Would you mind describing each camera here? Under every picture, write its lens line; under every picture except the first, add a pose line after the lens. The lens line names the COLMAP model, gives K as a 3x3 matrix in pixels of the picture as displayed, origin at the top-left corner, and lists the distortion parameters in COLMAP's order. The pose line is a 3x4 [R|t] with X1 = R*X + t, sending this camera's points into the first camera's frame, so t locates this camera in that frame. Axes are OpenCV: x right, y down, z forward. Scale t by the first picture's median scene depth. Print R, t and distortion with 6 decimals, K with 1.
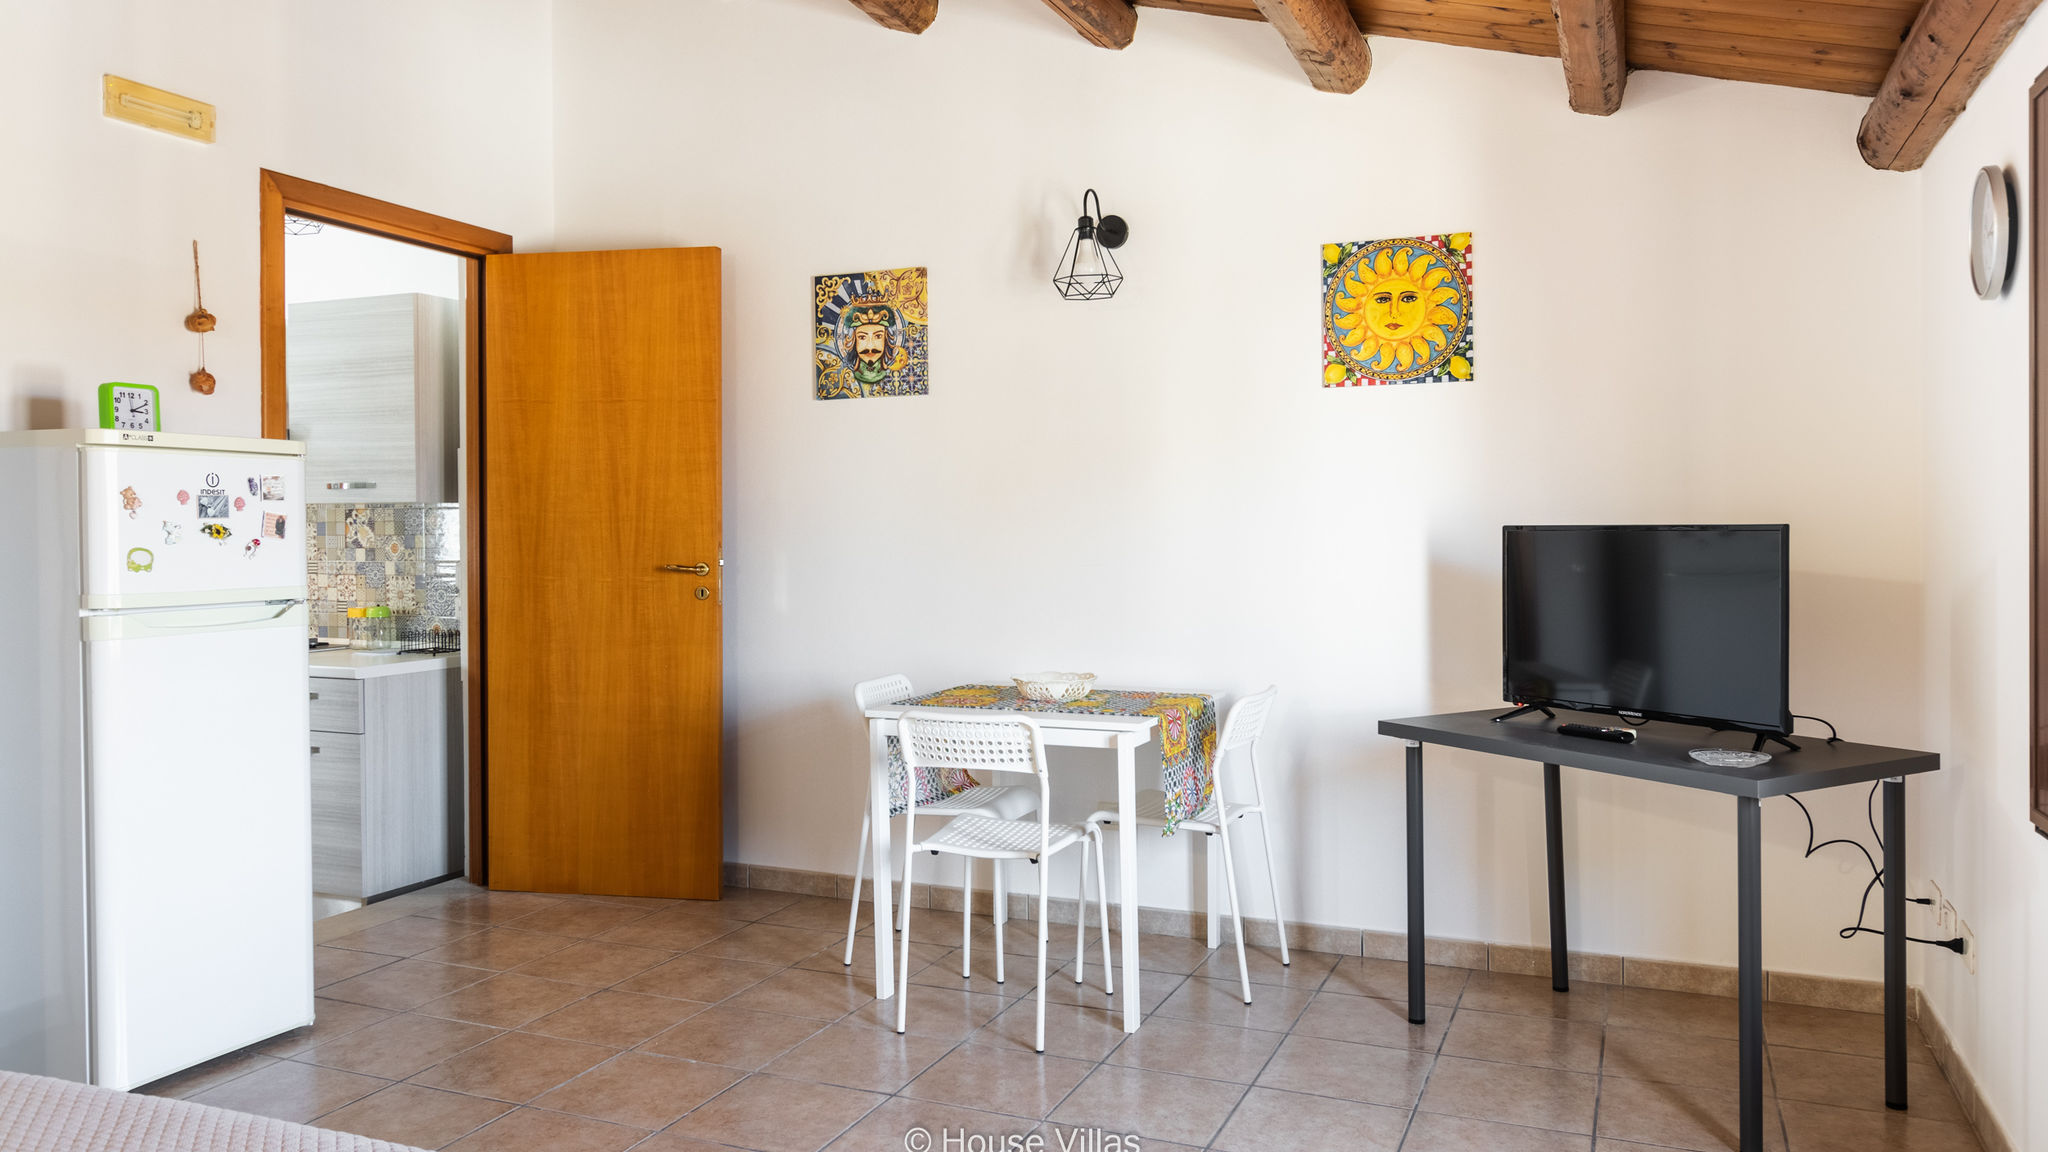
lens RADIAL K [[1449.1, 0, 1025.7], [0, 1449.1, 571.3], [0, 0, 1]] dist [0.008177, -0.001273]
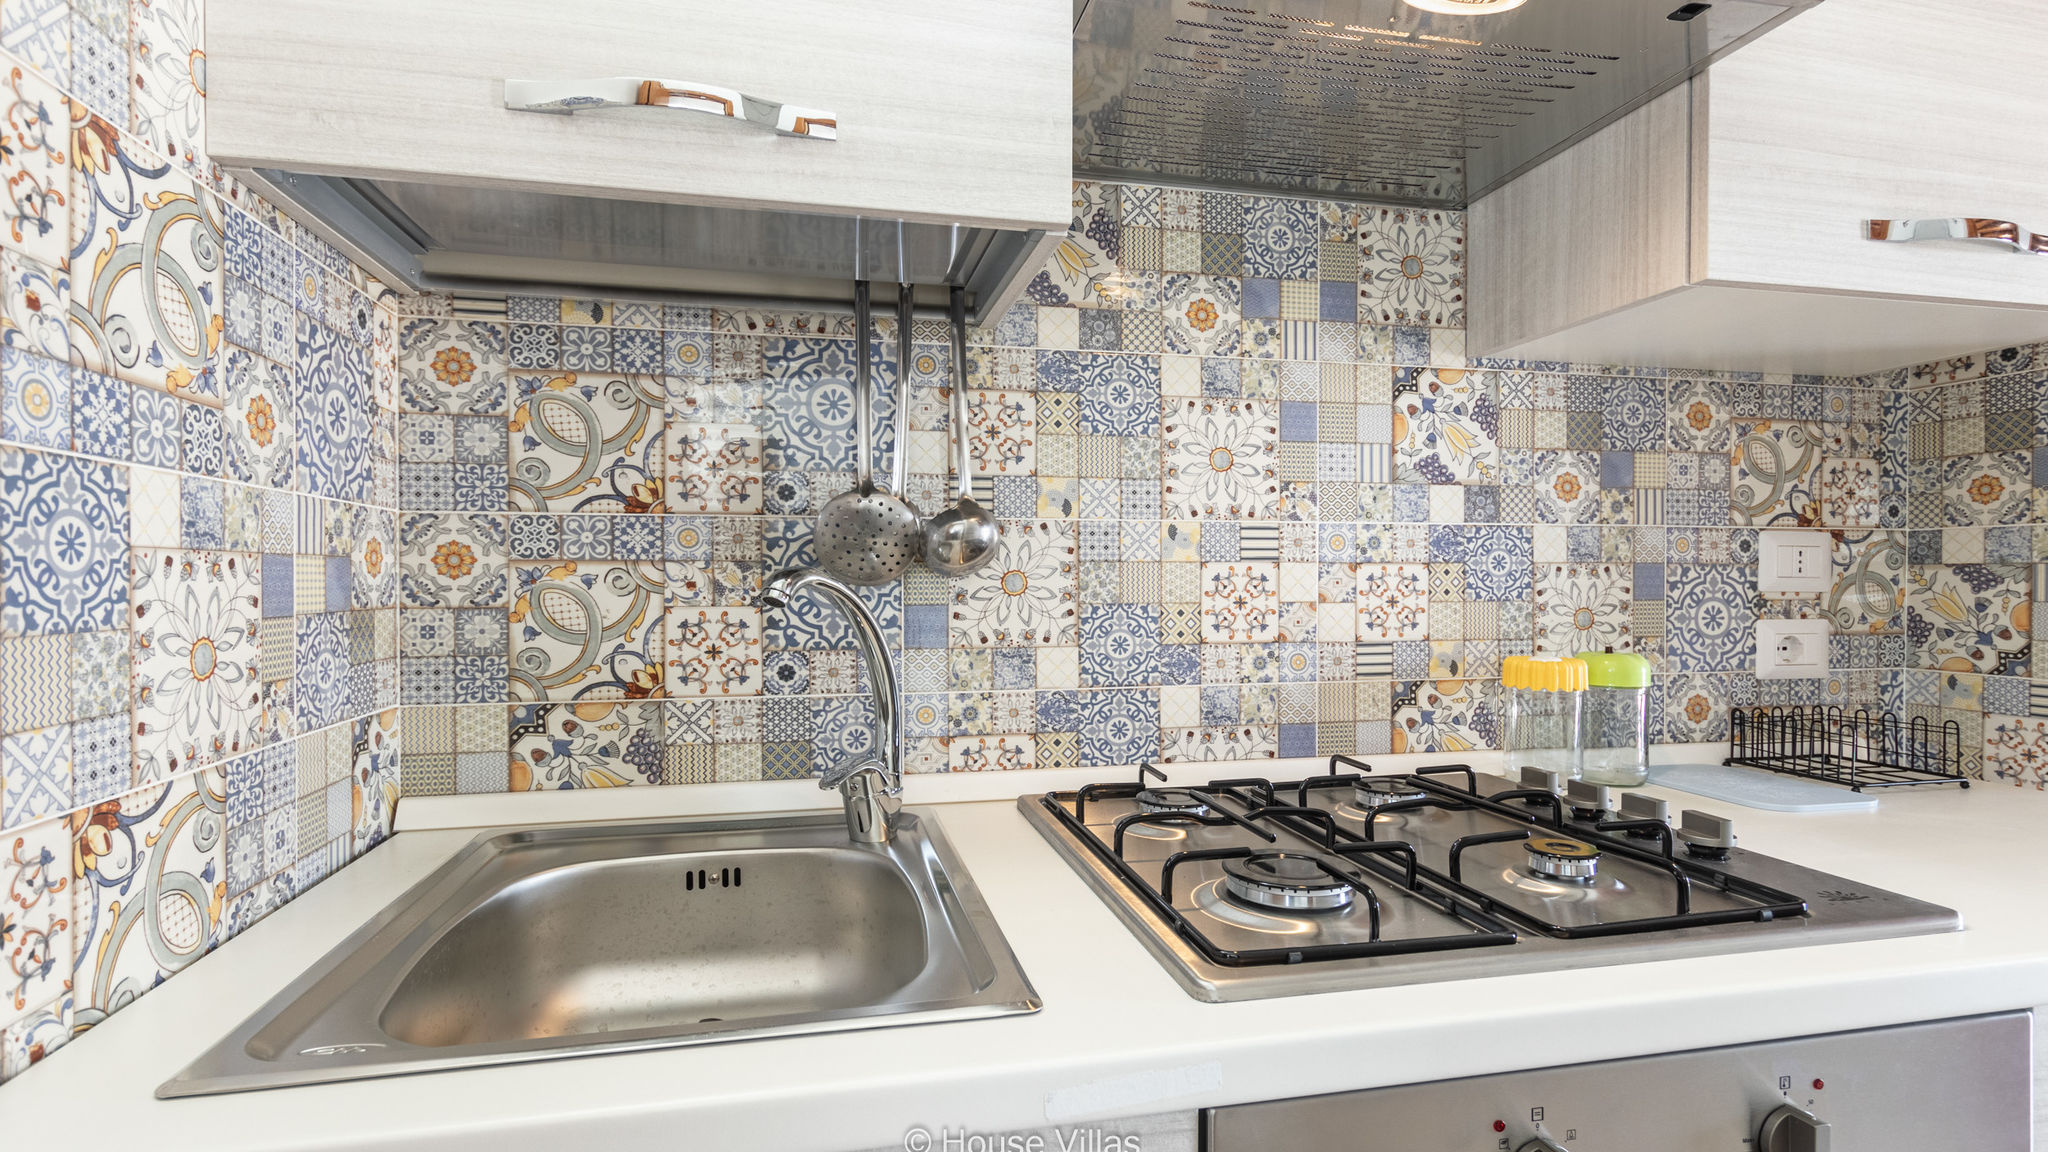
lens RADIAL K [[887.5, 0, 1067.3], [0, 887.5, 602.7], [0, 0, 1]] dist [0.008499, -0.001885]
pose [[0.820227, -0.000071, 0.572039, -0.796666], [0.018102, 0.999502, -0.025833, 0.019053], [-0.571752, 0.031544, 0.819820, 1.078416]]
